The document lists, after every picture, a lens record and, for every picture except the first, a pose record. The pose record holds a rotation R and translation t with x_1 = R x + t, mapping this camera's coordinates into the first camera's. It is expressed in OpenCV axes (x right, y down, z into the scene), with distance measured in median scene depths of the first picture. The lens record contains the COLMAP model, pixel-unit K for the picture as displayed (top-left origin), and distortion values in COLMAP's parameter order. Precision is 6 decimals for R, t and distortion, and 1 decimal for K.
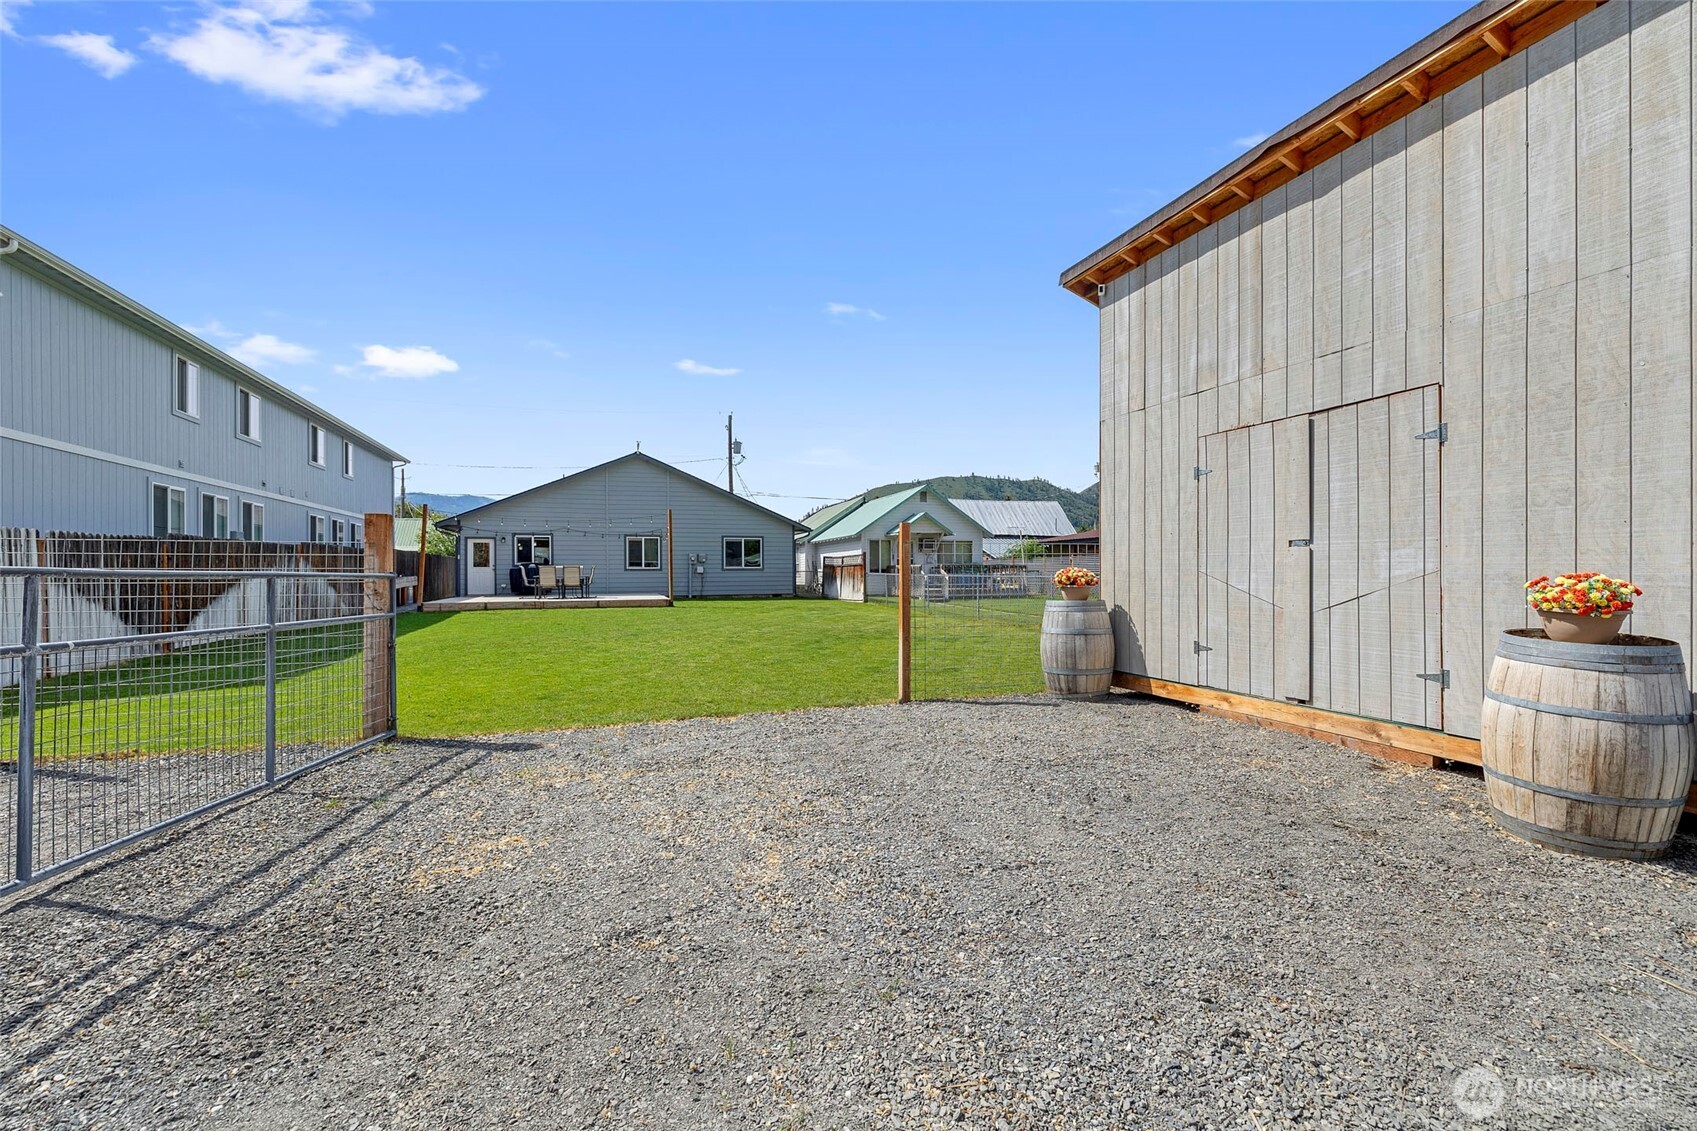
lens RADIAL K [[718.7, 0, 857.4], [0, 718.7, 575.1], [0, 0, 1]] dist [0.000042, -0.000175]
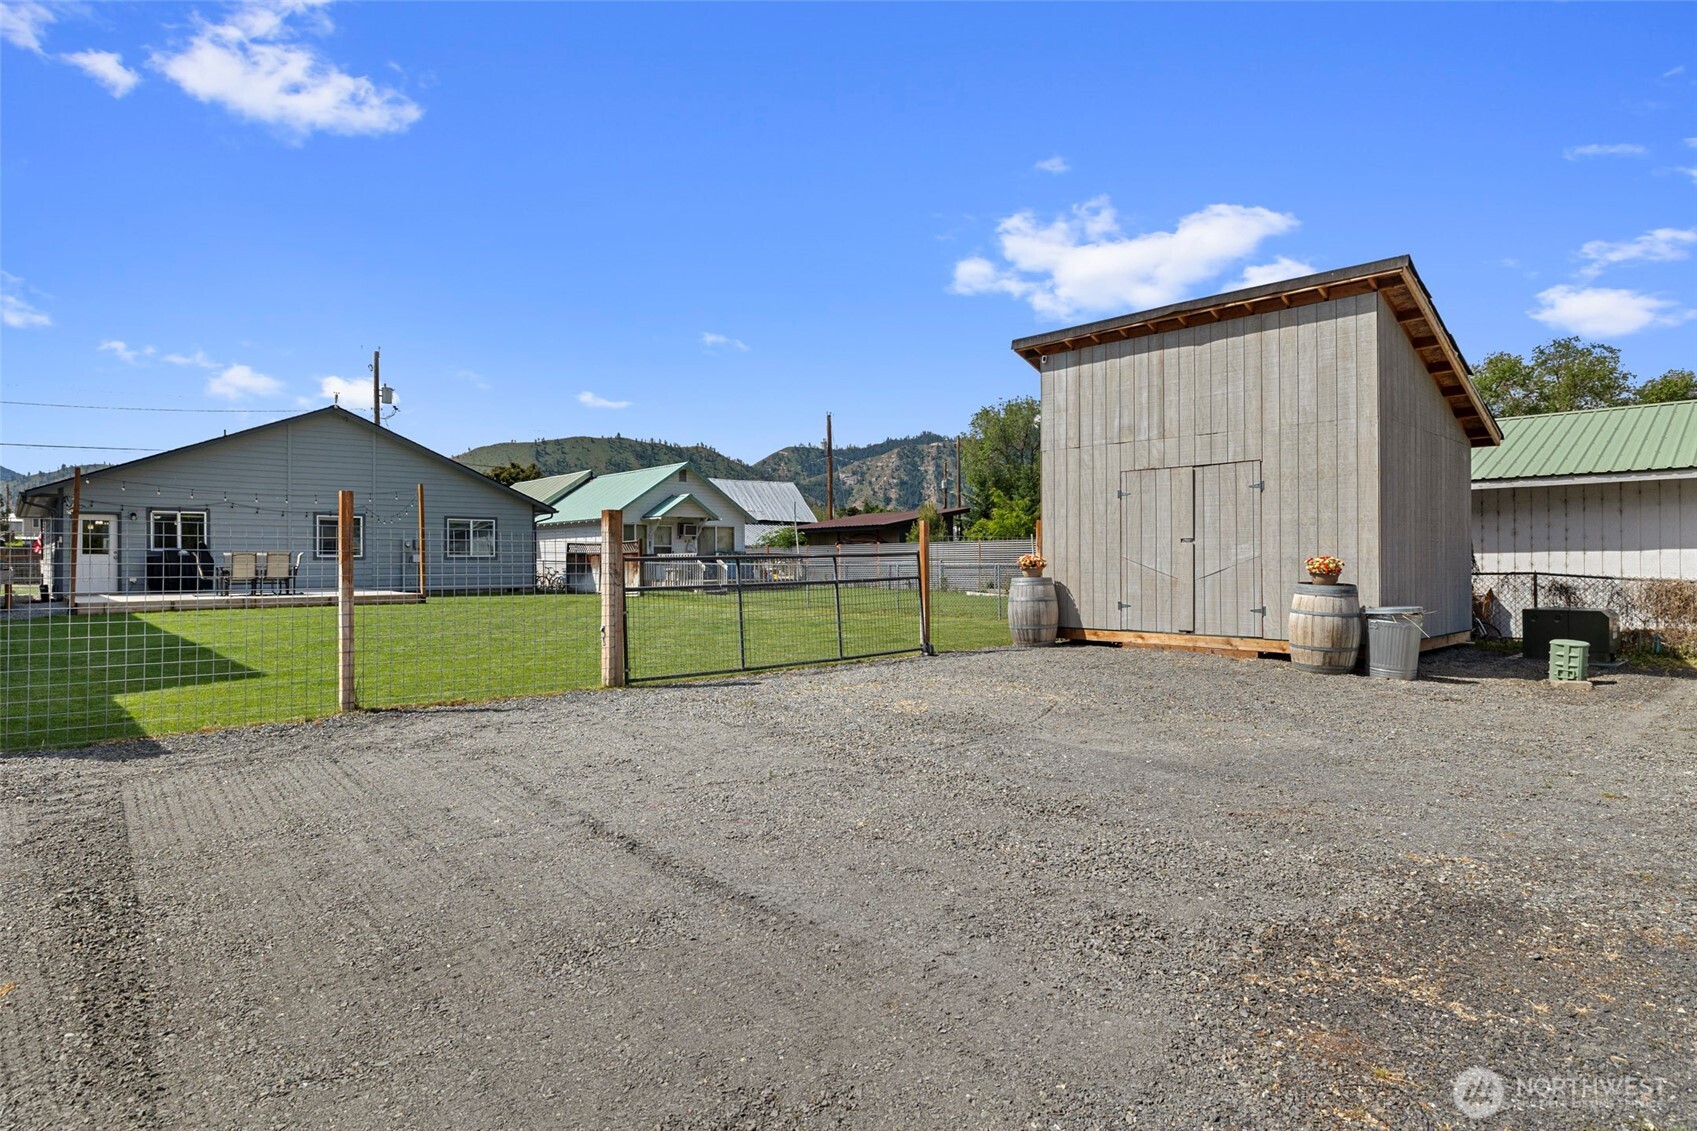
lens RADIAL K [[890.4, 0, 870.9], [0, 890.4, 571.5], [0, 0, 1]] dist [-0.014167, 0.008710]
pose [[0.907853, -0.005982, 0.419247, -0.441568], [0.003490, 0.999971, 0.006710, 0.006303], [-0.419275, -0.004629, 0.907847, -0.284426]]
